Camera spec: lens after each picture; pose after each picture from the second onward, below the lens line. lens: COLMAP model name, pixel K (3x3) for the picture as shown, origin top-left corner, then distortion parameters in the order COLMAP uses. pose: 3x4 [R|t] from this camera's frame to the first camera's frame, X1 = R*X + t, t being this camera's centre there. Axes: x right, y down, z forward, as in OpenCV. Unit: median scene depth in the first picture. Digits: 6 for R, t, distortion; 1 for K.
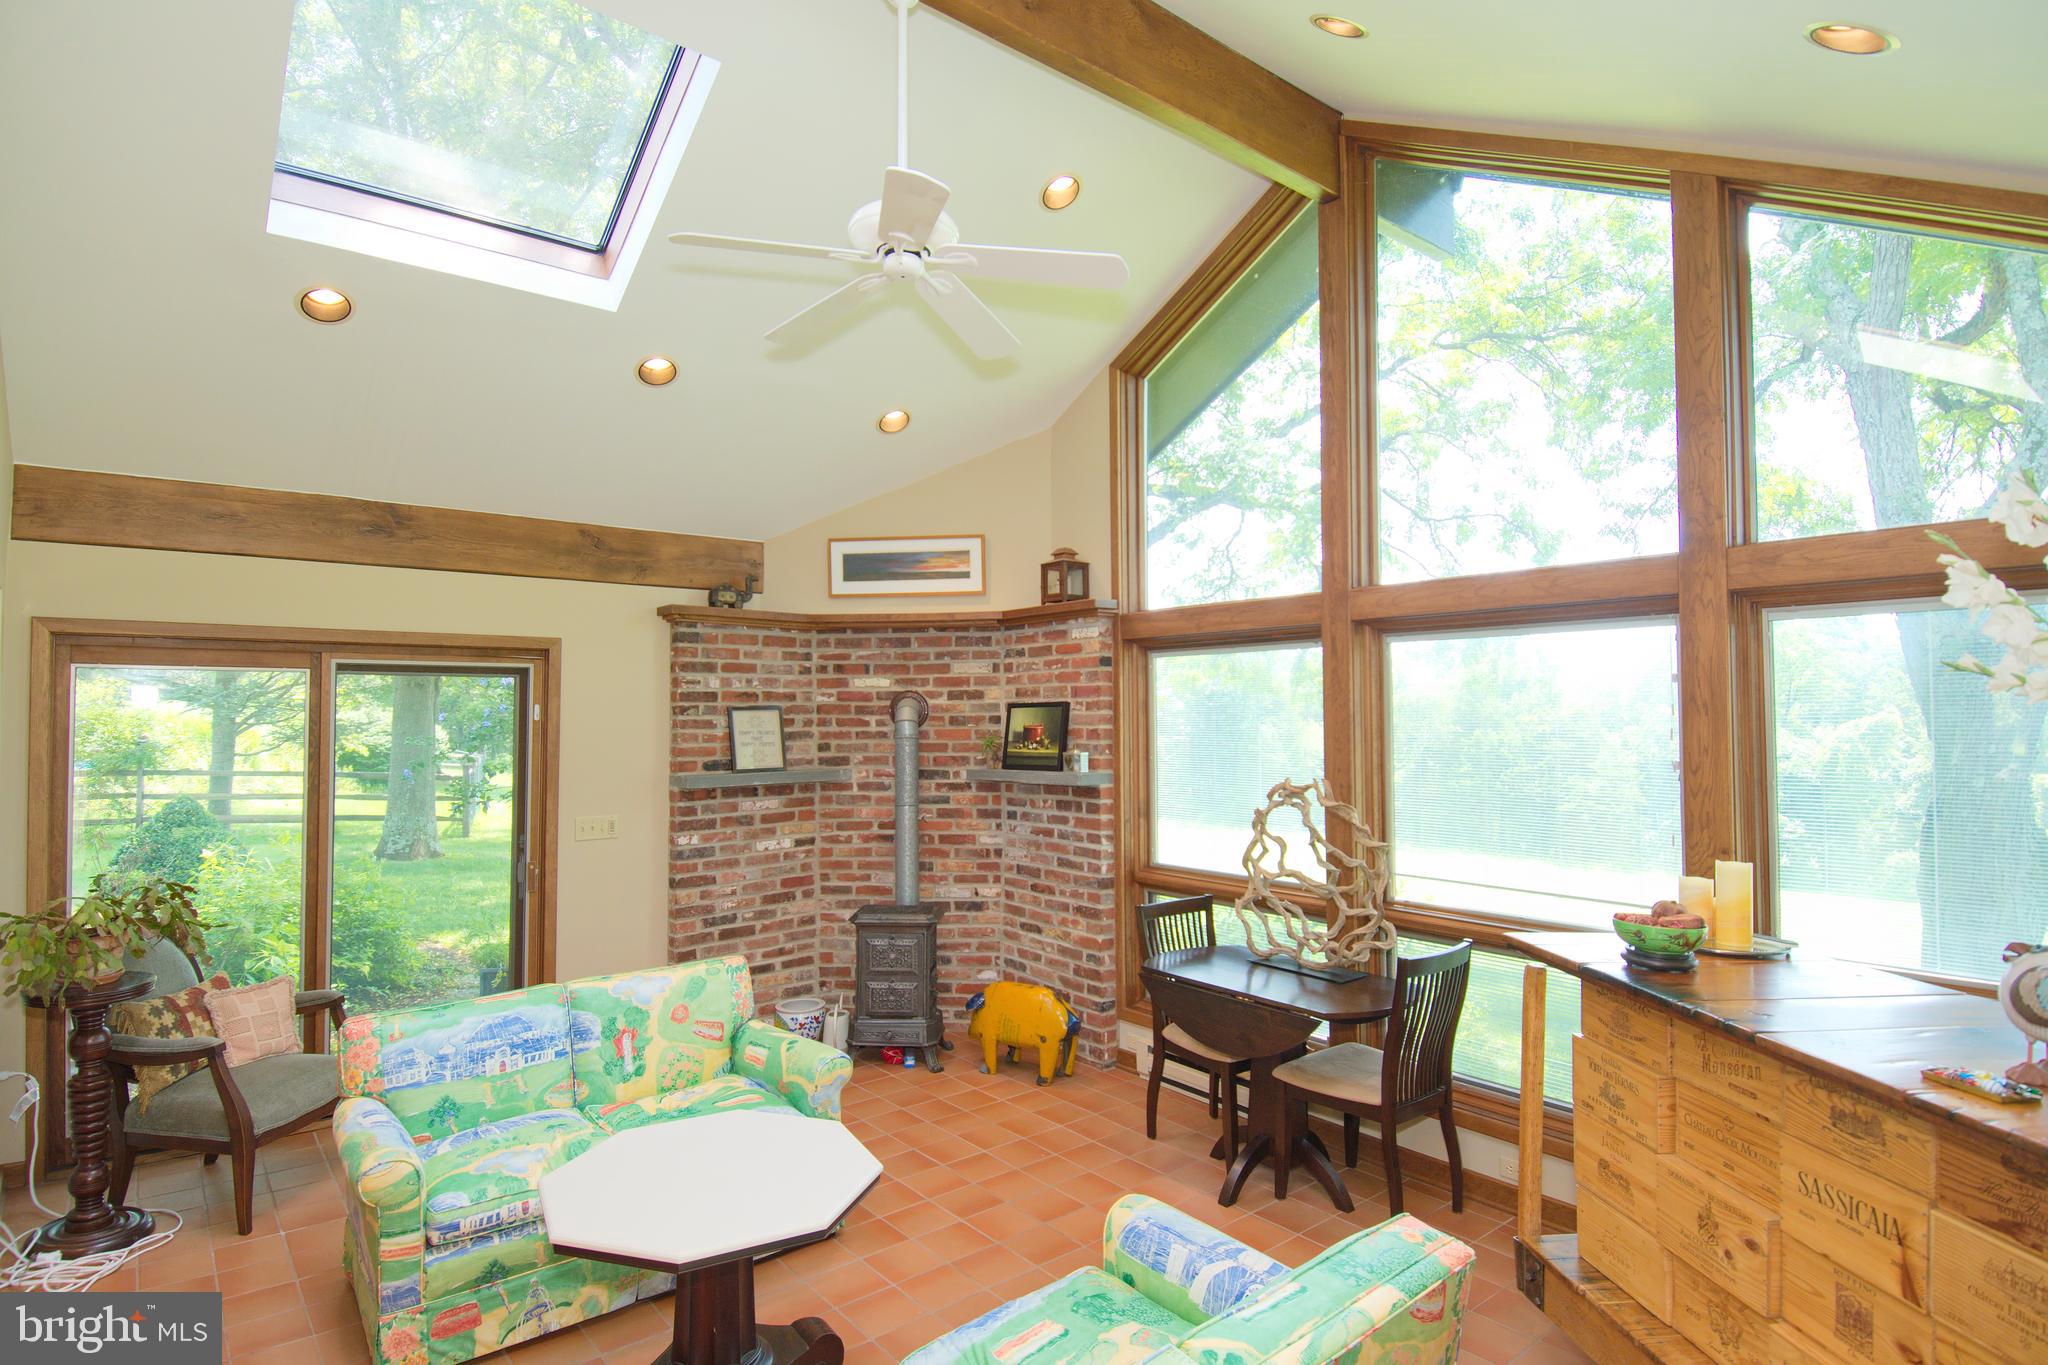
lens RADIAL K [[1061.3, 0, 1031.2], [0, 1061.3, 682.8], [0, 0, 1]] dist [0.043184, -0.044960]
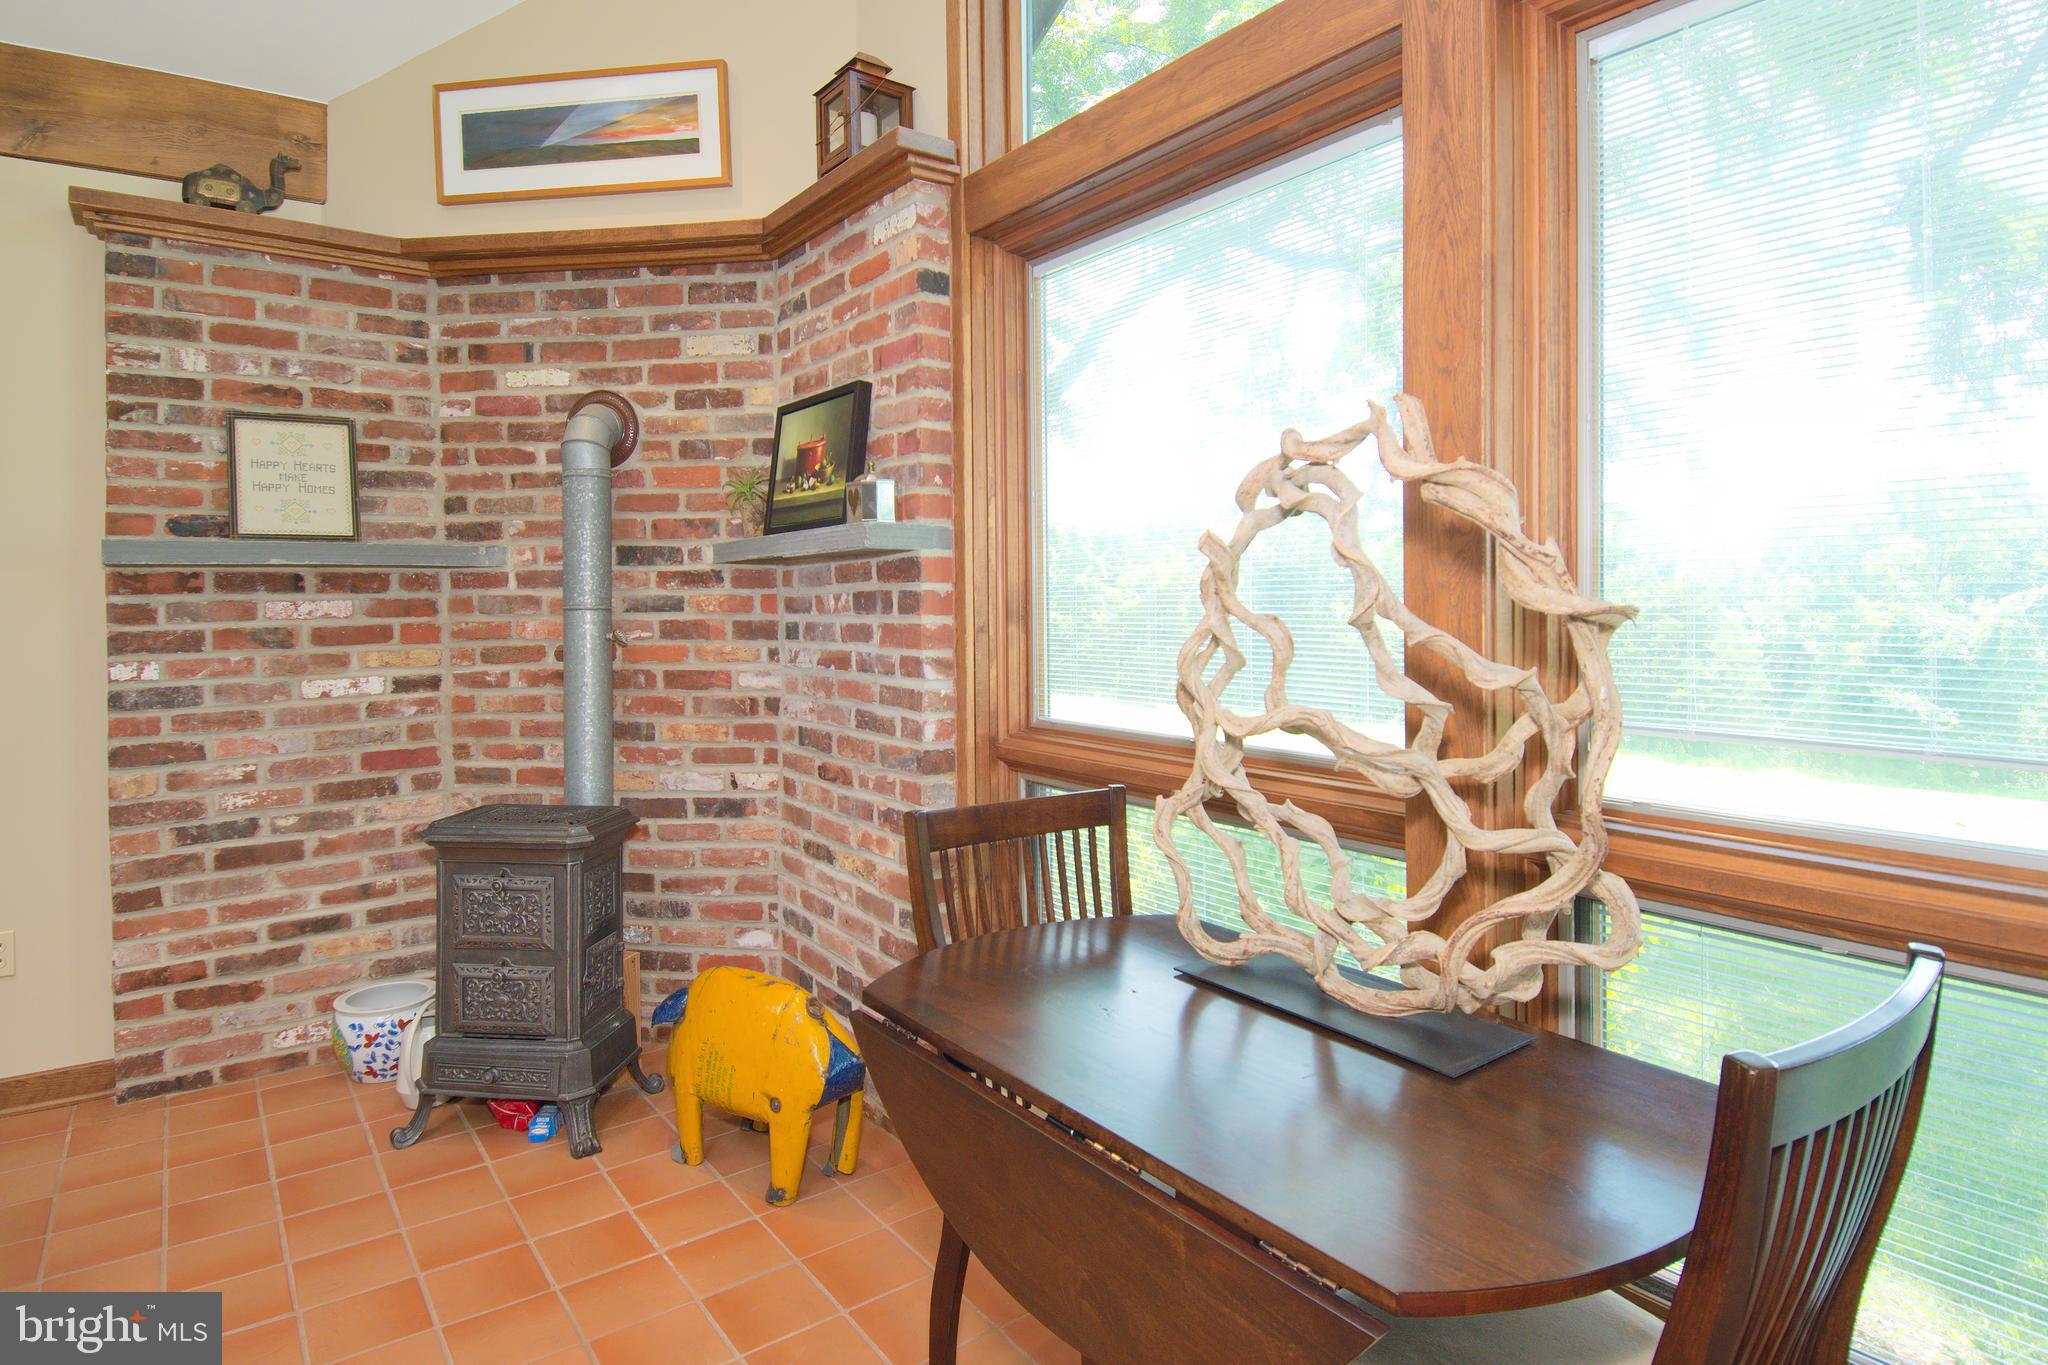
lens RADIAL K [[1114.2, 0, 1091.6], [0, 1114.2, 585.2], [0, 0, 1]] dist [0.044114, -0.036772]
pose [[0.999957, 0.008711, -0.003316, 0.127373], [-0.008668, 0.999881, 0.012796, 0.094105], [0.003427, -0.012766, 0.999913, 0.461358]]
